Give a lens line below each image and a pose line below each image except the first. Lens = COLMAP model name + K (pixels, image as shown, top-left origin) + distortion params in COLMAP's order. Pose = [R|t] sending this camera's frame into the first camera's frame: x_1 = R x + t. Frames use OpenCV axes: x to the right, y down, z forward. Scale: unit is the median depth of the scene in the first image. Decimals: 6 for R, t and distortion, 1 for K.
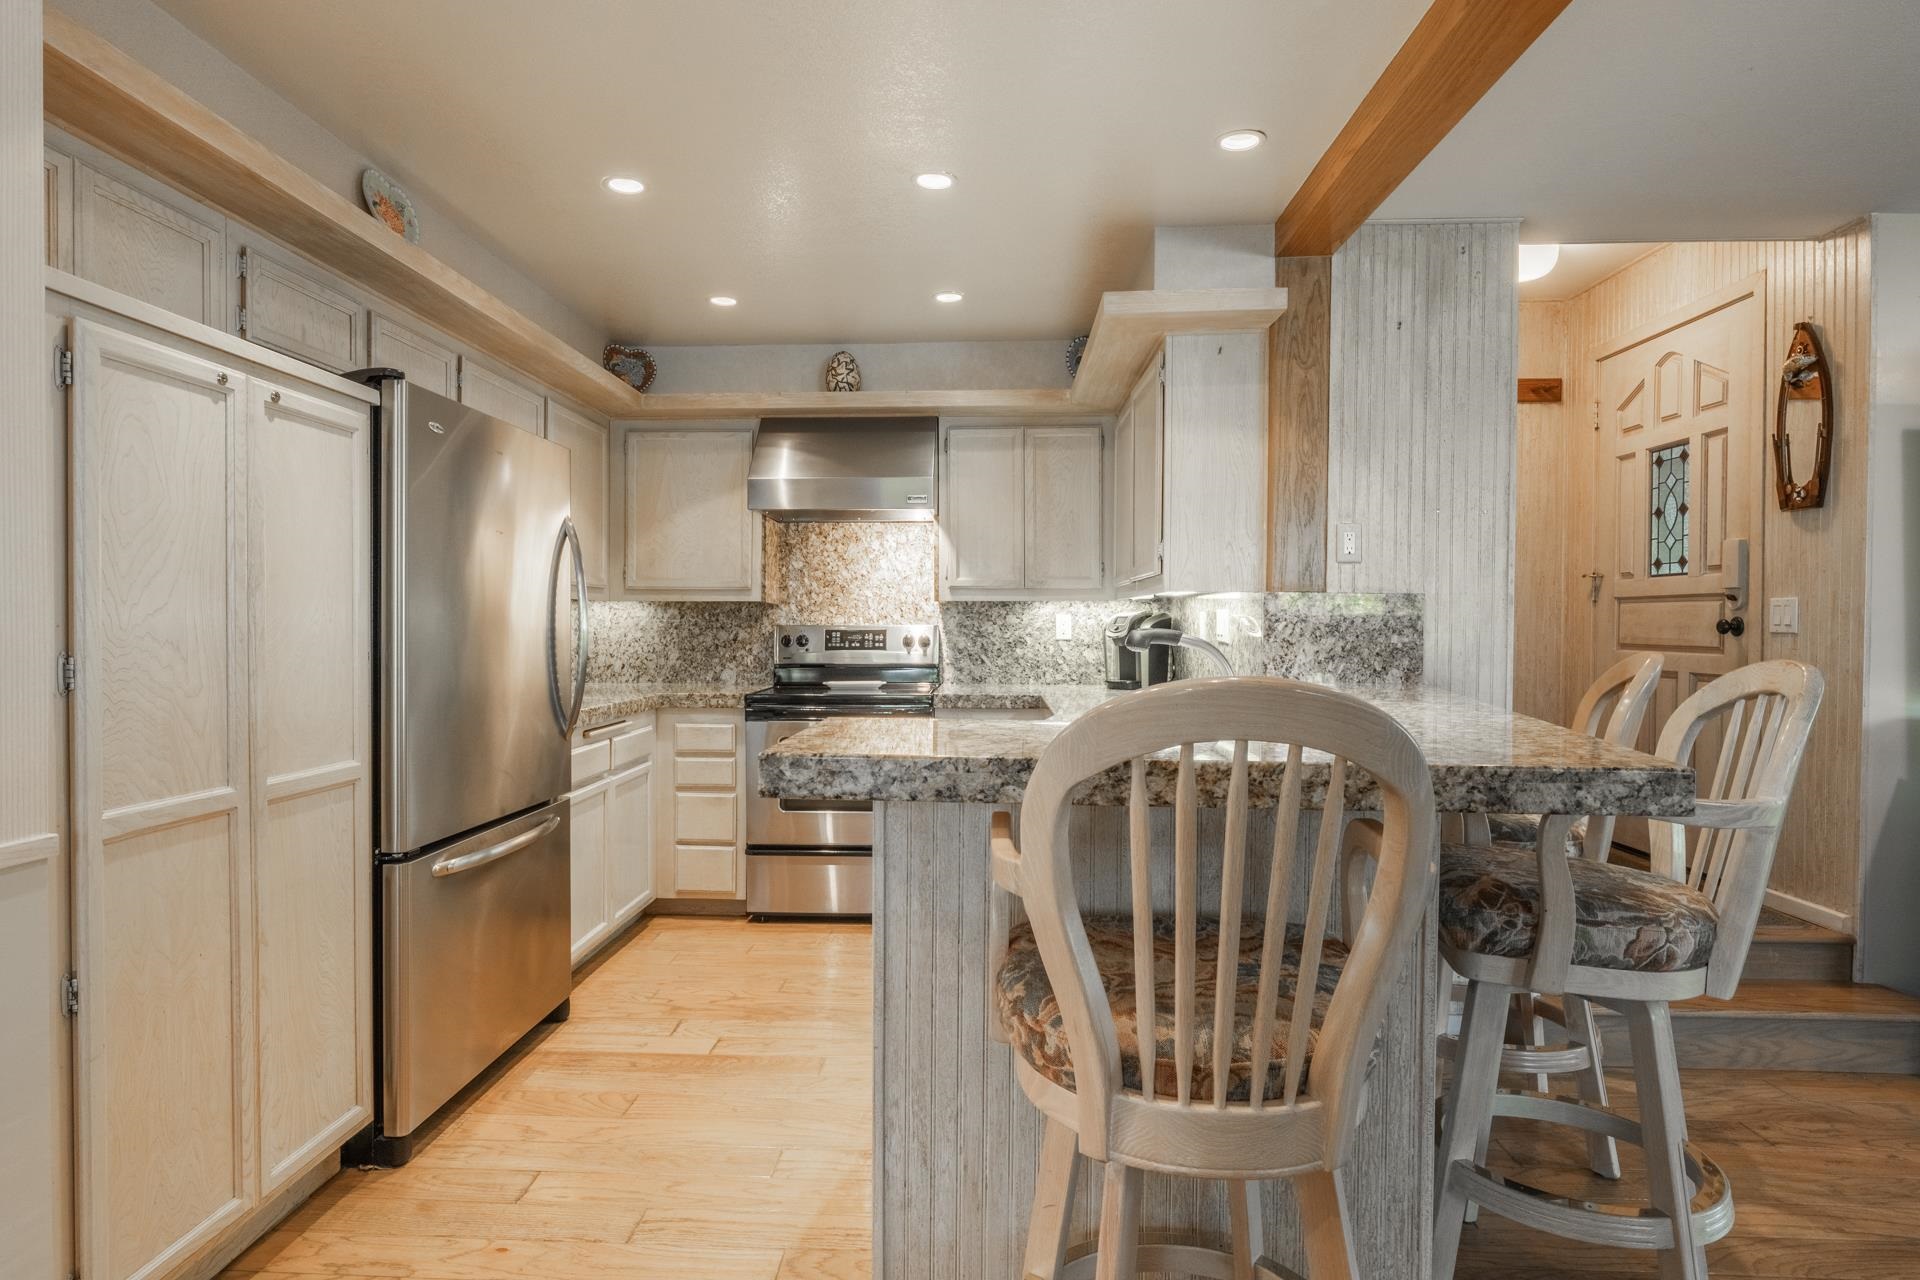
lens RADIAL K [[1048.7, 0, 925.3], [0, 1048.7, 634.7], [0, 0, 1]] dist [-0.002312, -0.004634]
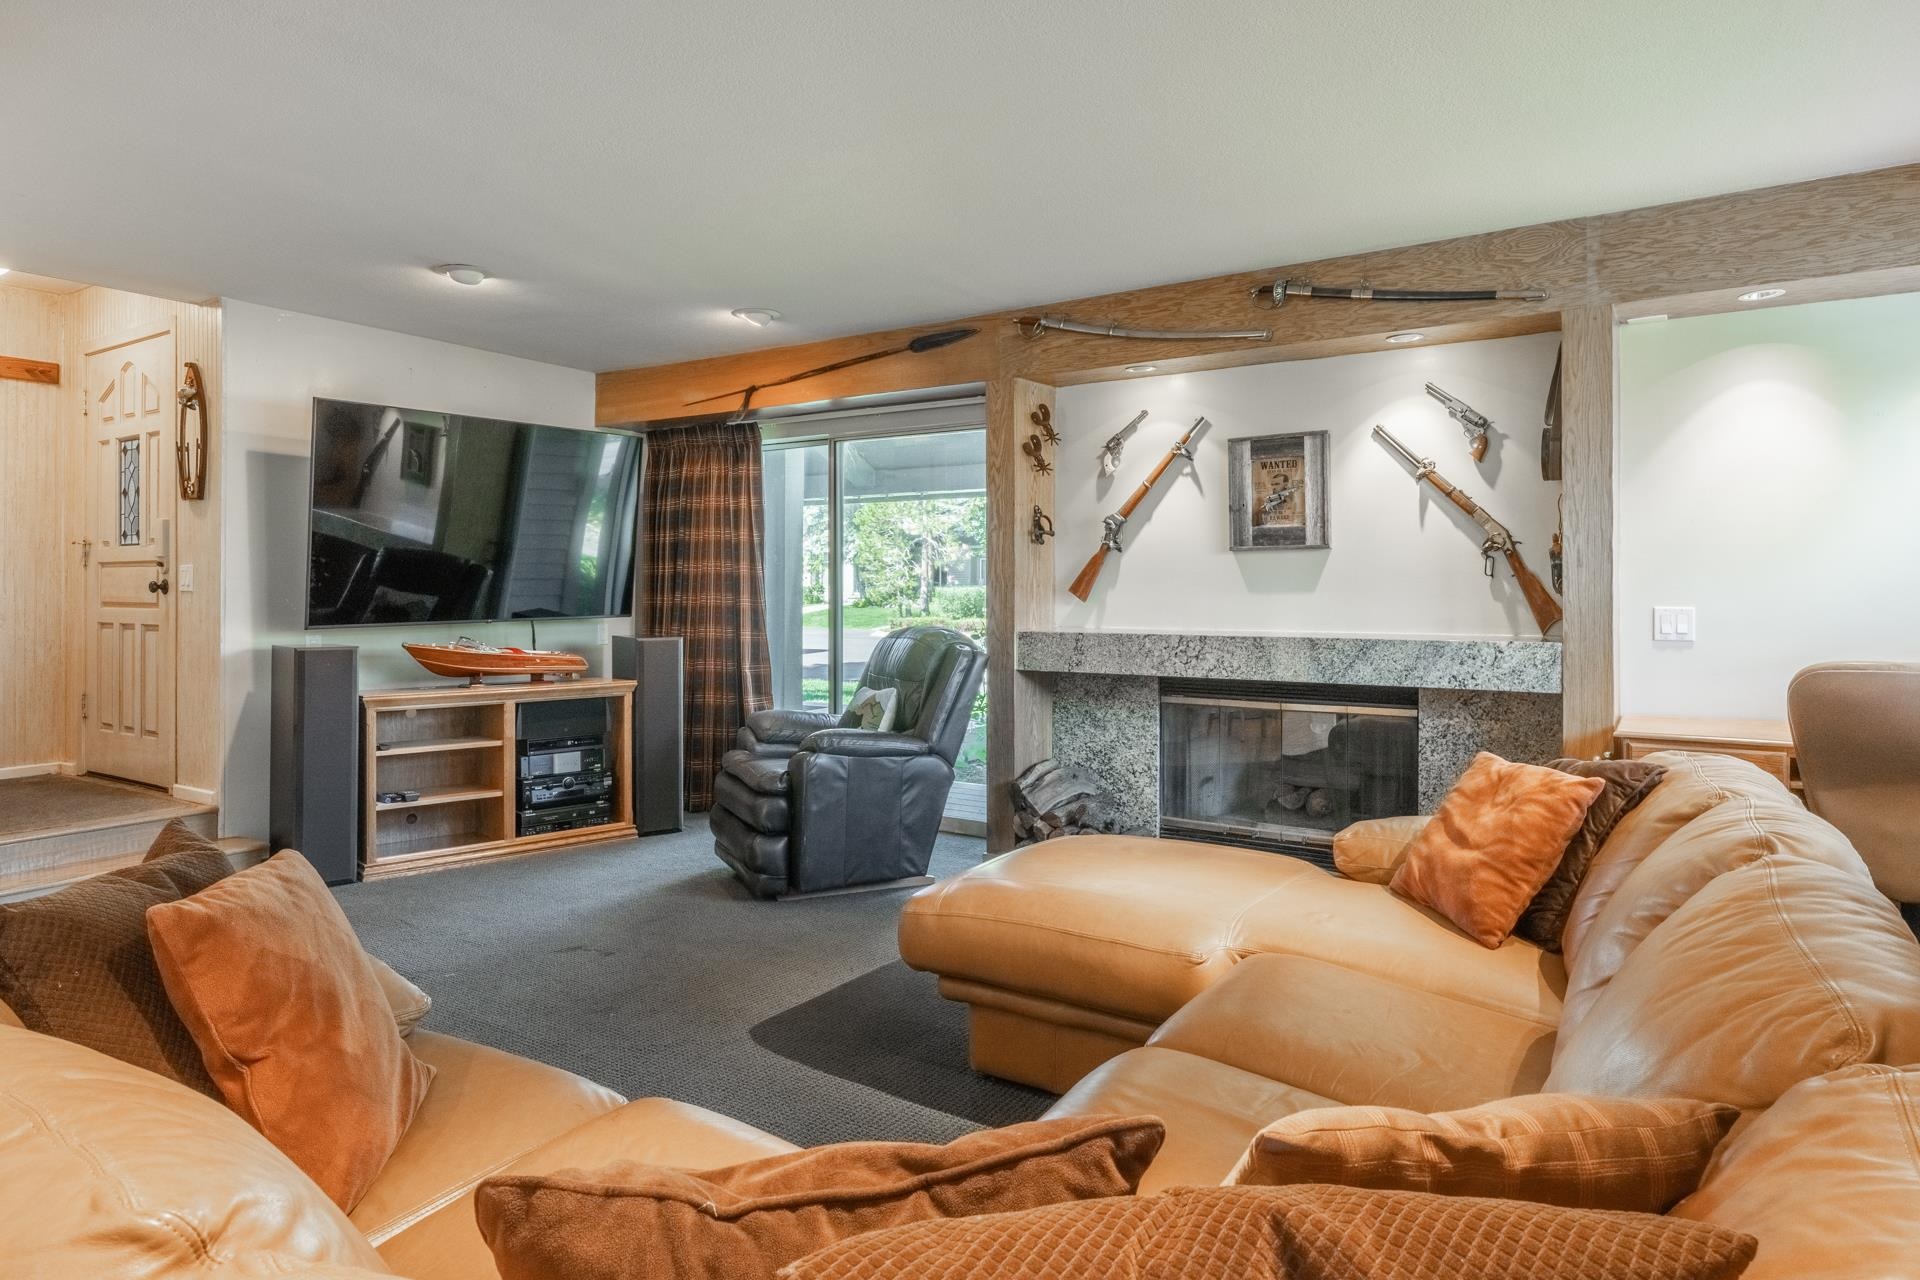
lens RADIAL K [[1126.7, 0, 937.4], [0, 1126.7, 587.8], [0, 0, 1]] dist [0.001300, -0.006089]
pose [[0.501487, -0.004786, 0.865152, 0.044492], [0.013132, 0.999912, -0.002080, 0.007701], [-0.865065, 0.012405, 0.501506, -0.432840]]
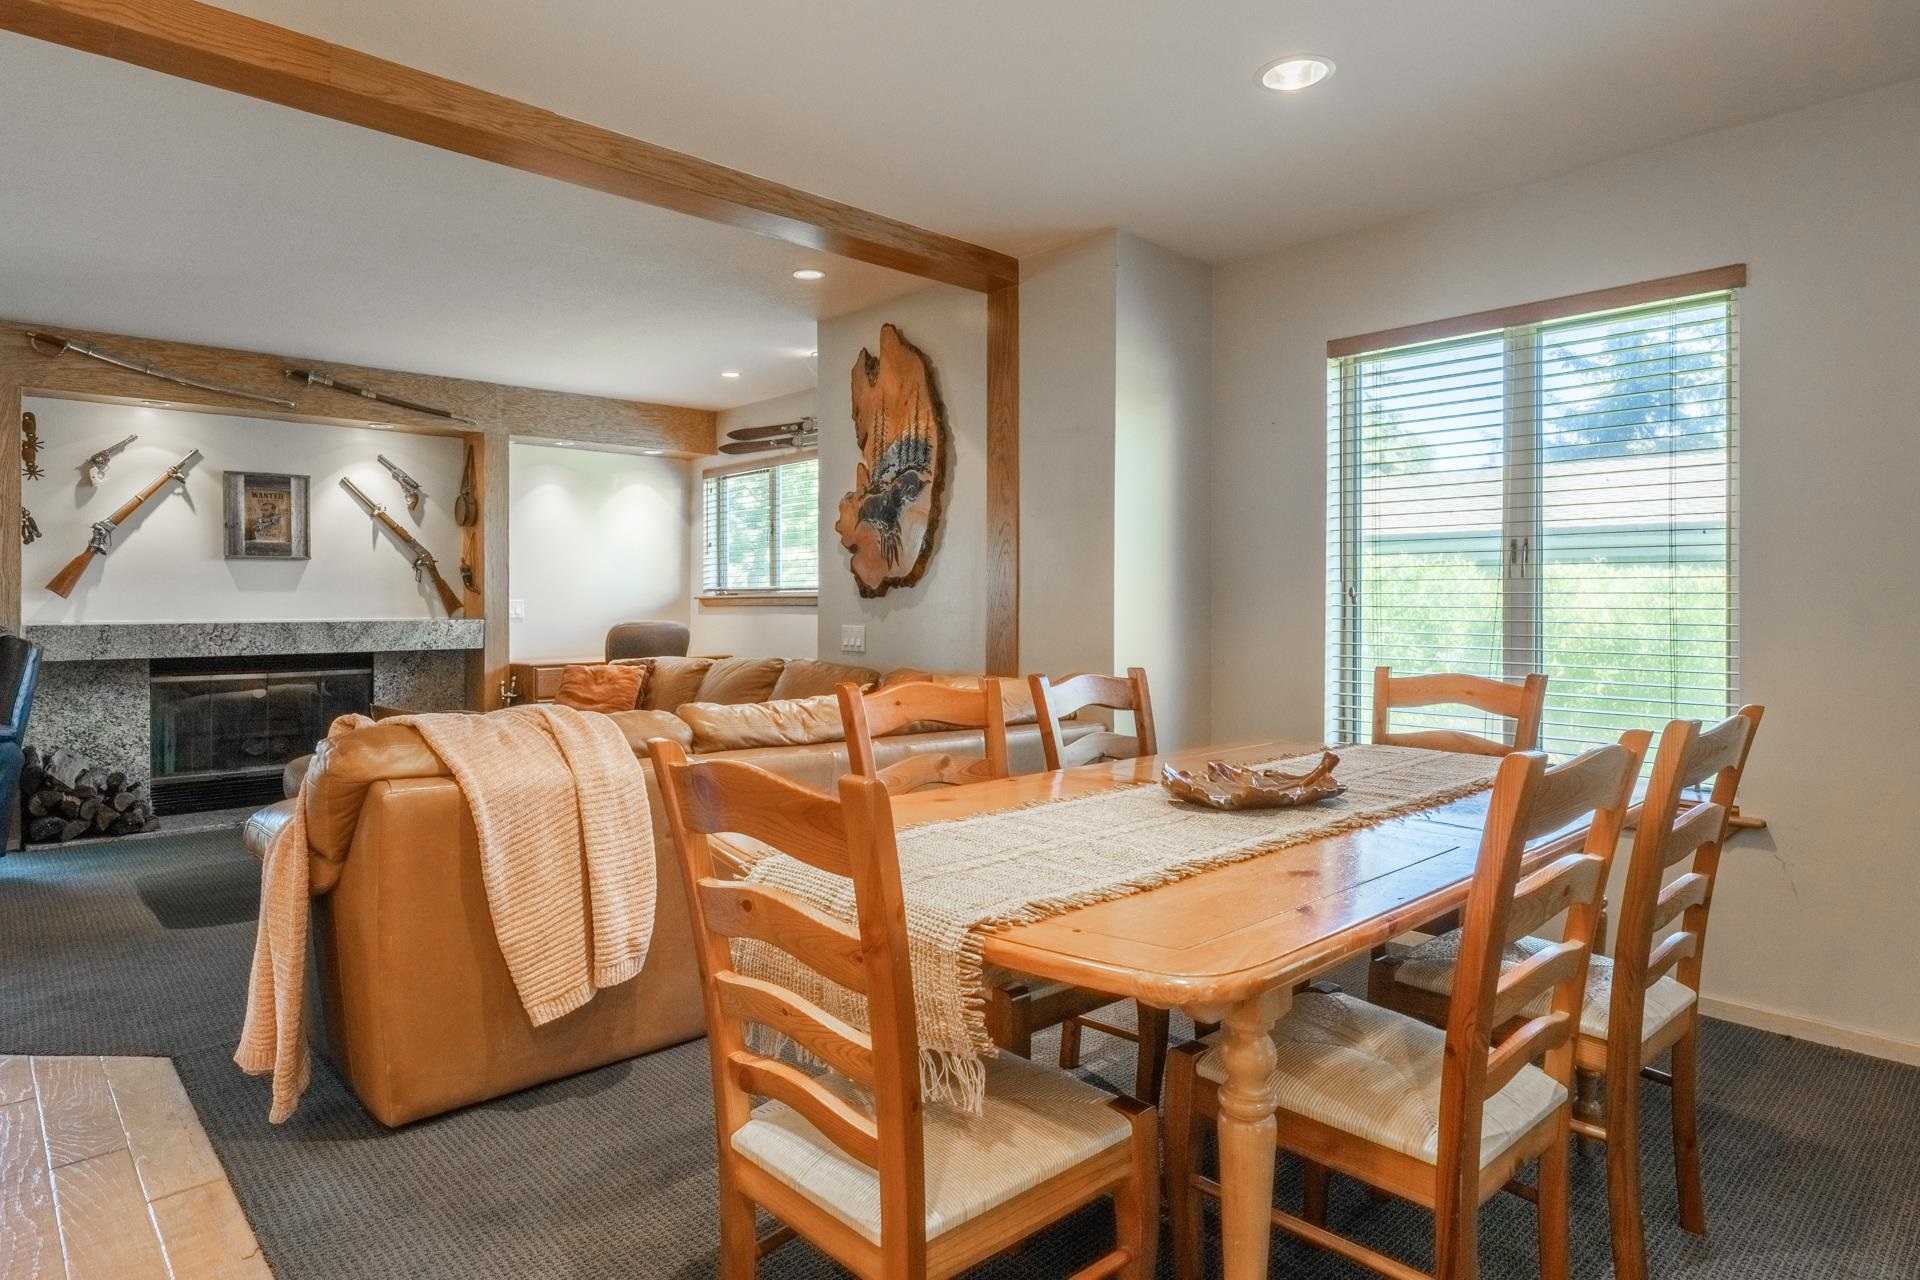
lens RADIAL K [[1048.7, 0, 927.9], [0, 1048.7, 600.8], [0, 0, 1]] dist [-0.002312, -0.004634]
pose [[-0.714749, -0.005679, 0.699358, -0.413242], [0.004085, 0.999916, 0.012295, 0.014124], [-0.699369, 0.011644, -0.714666, 0.201145]]
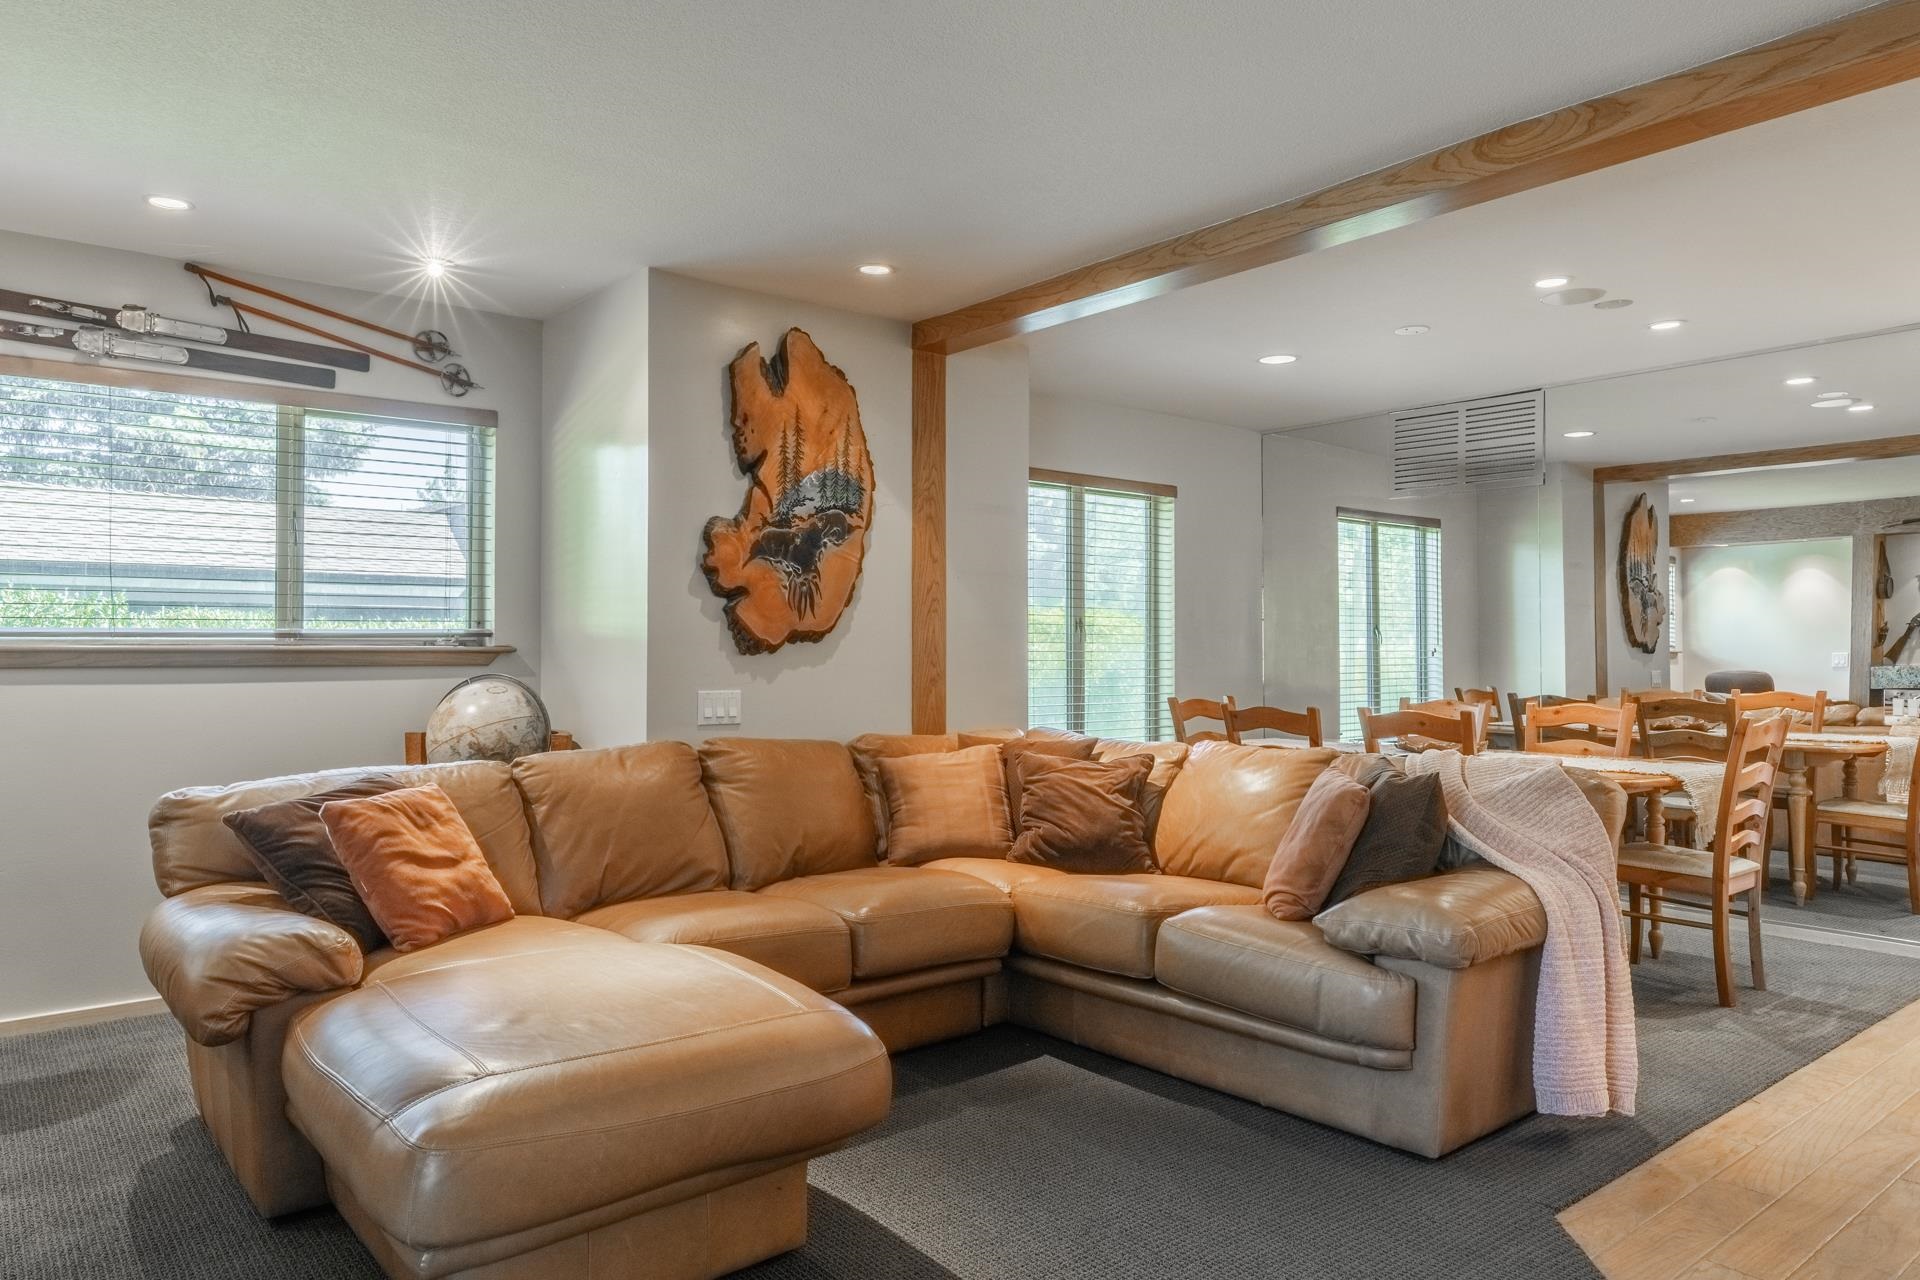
lens RADIAL K [[1251.4, 0, 939.6], [0, 1251.4, 620.8], [0, 0, 1]] dist [-0.005600, 0.009321]
pose [[-0.743800, -0.022181, -0.668034, 0.953962], [-0.013158, 0.999741, -0.018544, 0.013200], [0.668272, -0.005003, -0.743900, 0.338405]]
